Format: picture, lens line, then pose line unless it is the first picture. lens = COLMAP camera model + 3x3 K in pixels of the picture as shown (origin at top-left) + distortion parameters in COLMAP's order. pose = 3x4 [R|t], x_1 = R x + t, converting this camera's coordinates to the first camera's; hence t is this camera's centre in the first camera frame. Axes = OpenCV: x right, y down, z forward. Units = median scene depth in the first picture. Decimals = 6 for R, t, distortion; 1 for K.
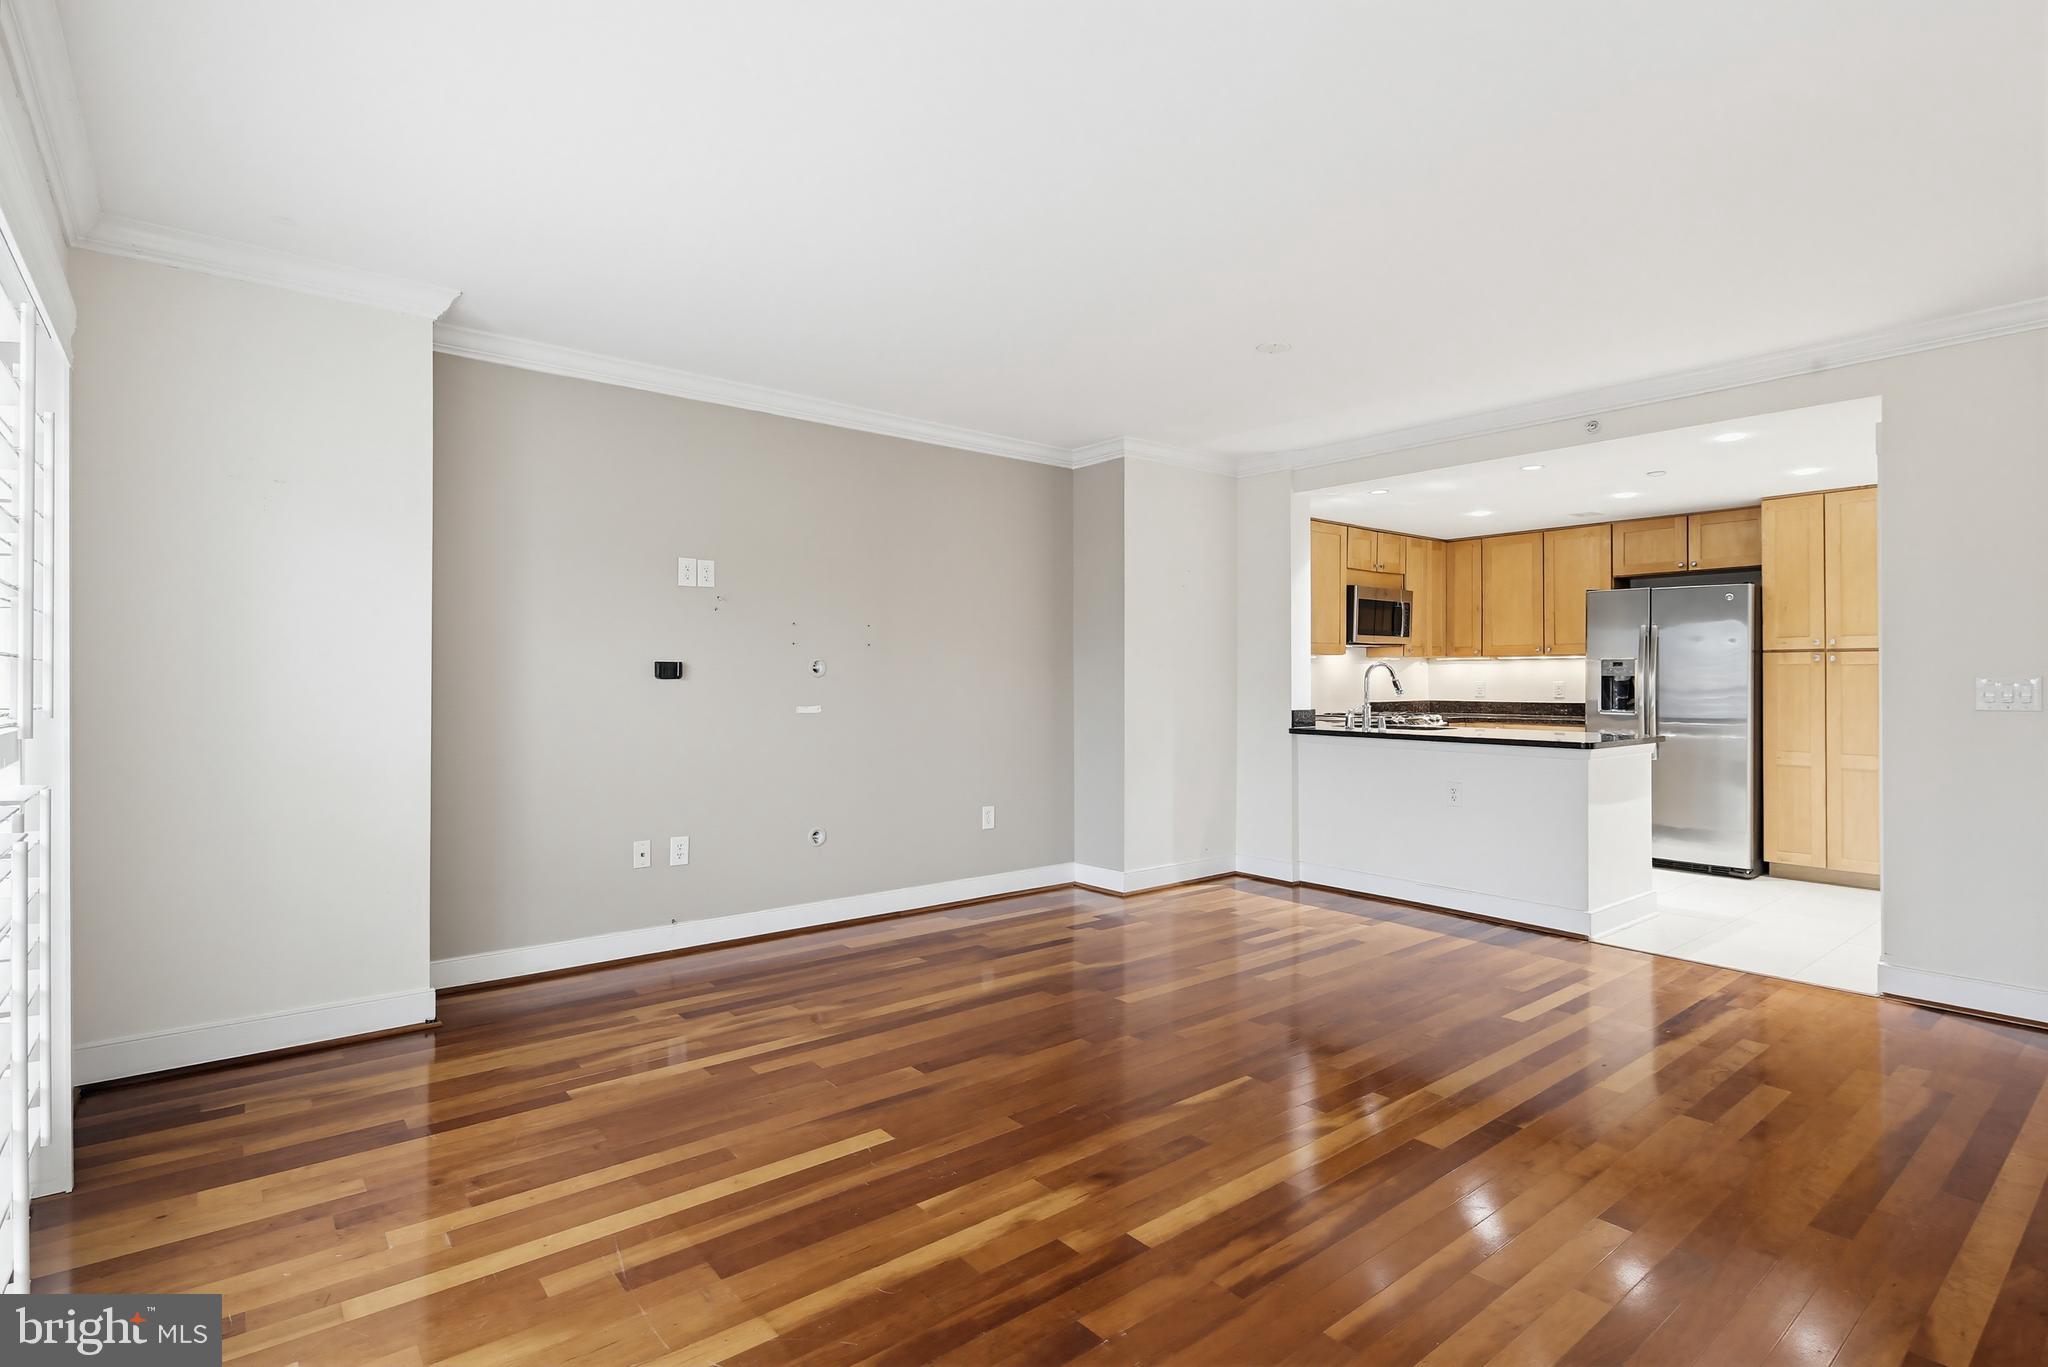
lens RADIAL K [[1005.4, 0, 1024.8], [0, 1005.4, 676.3], [0, 0, 1]] dist [-0.000050, -0.001638]
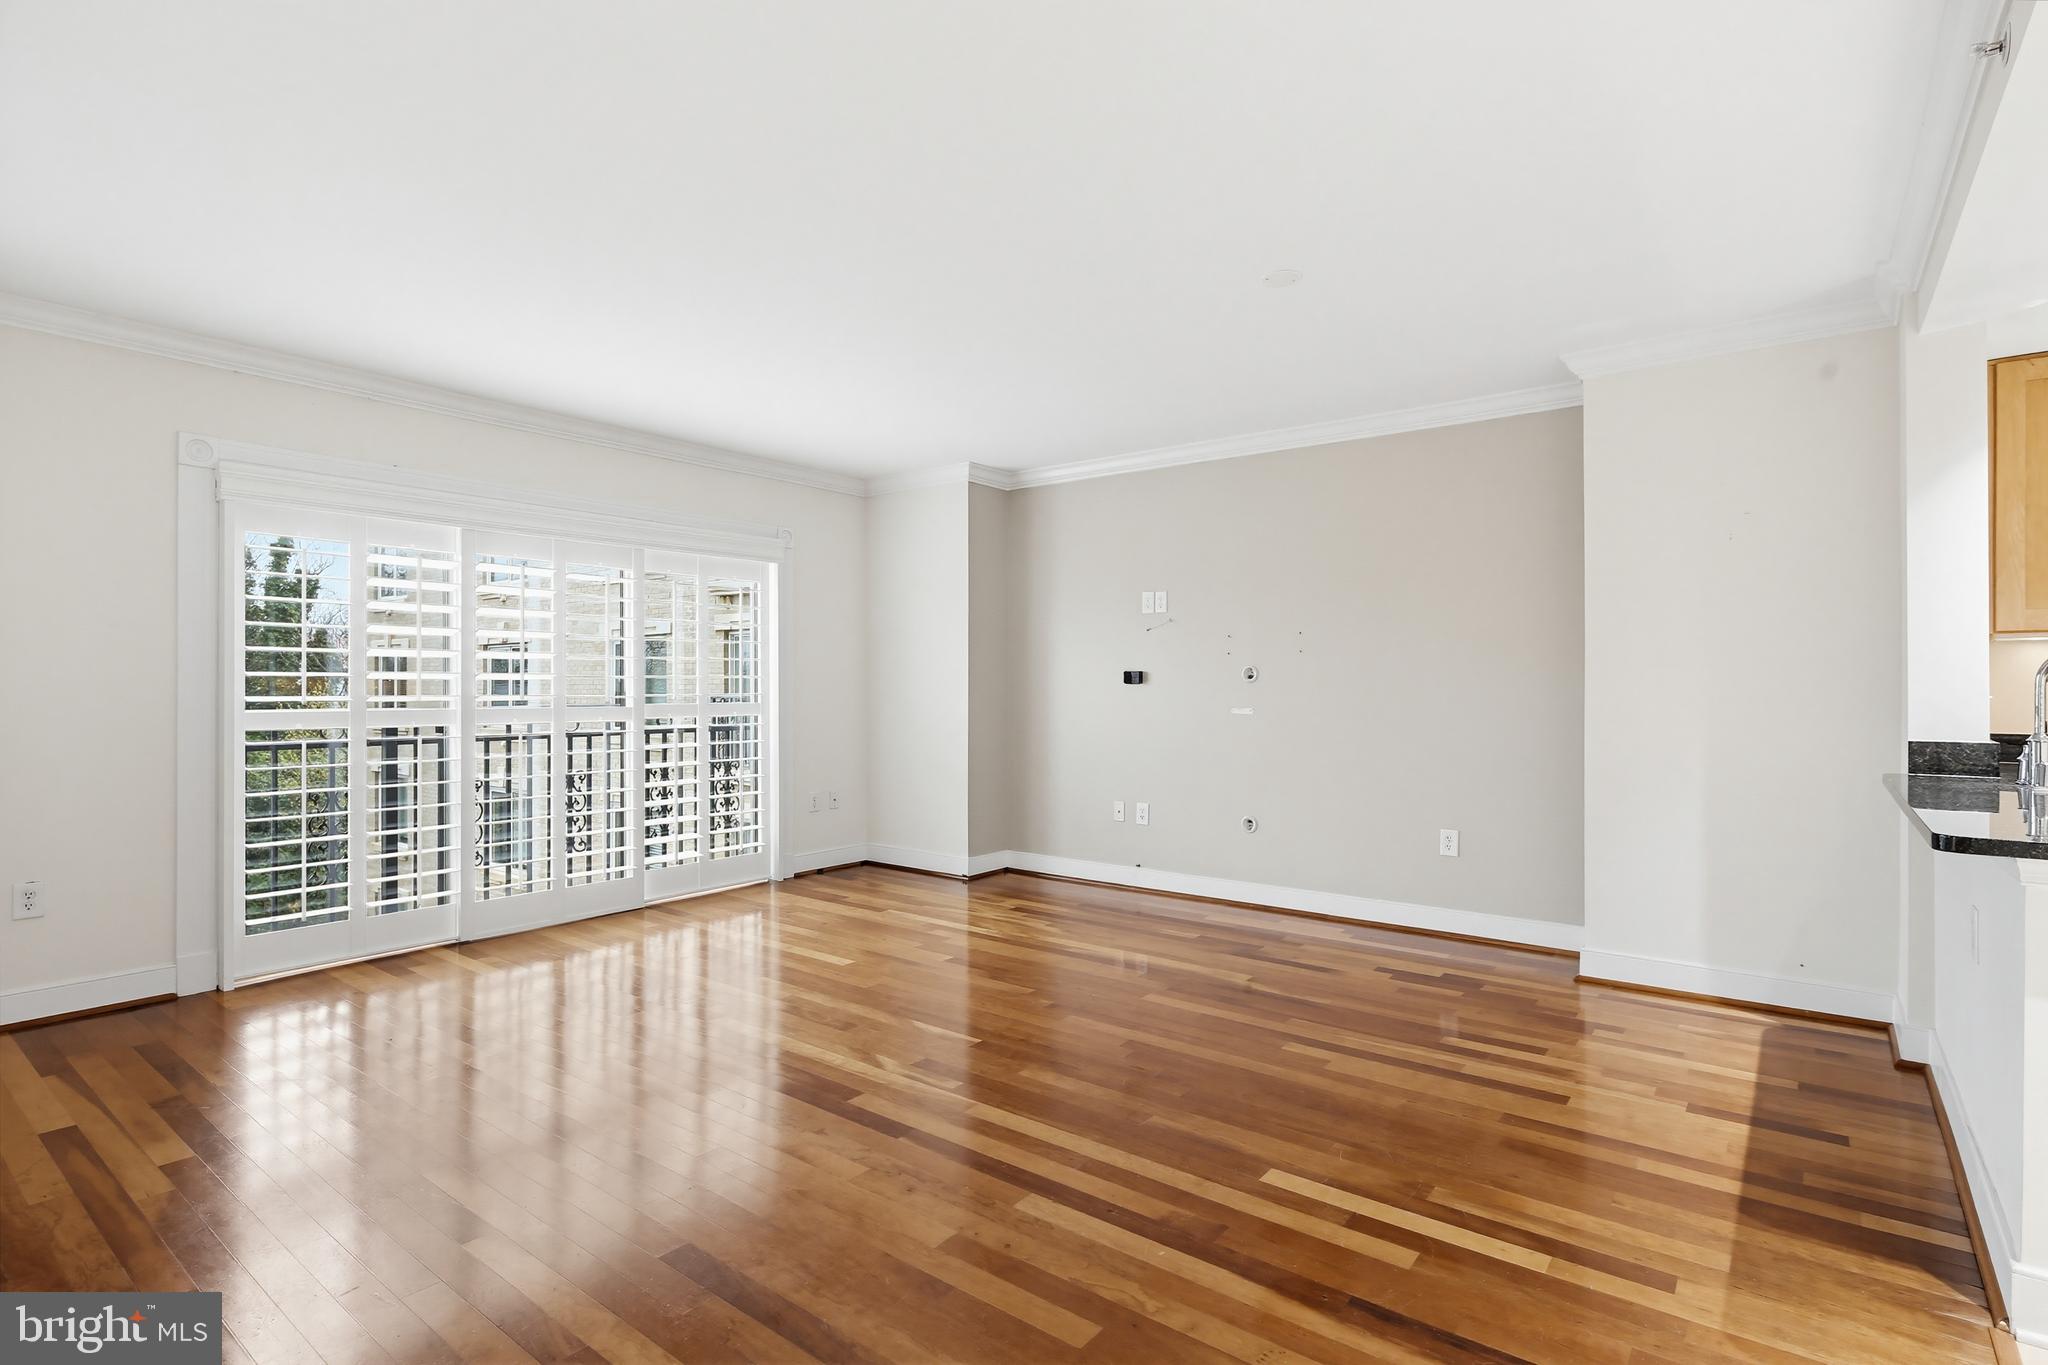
lens RADIAL K [[1005.4, 0, 1021.4], [0, 1005.4, 676.6], [0, 0, 1]] dist [-0.000050, -0.001638]
pose [[0.217594, -0.006751, -0.976016, 0.680636], [0.002201, 0.999977, -0.006426, 0.000757], [0.976037, -0.000750, 0.217603, 0.412663]]
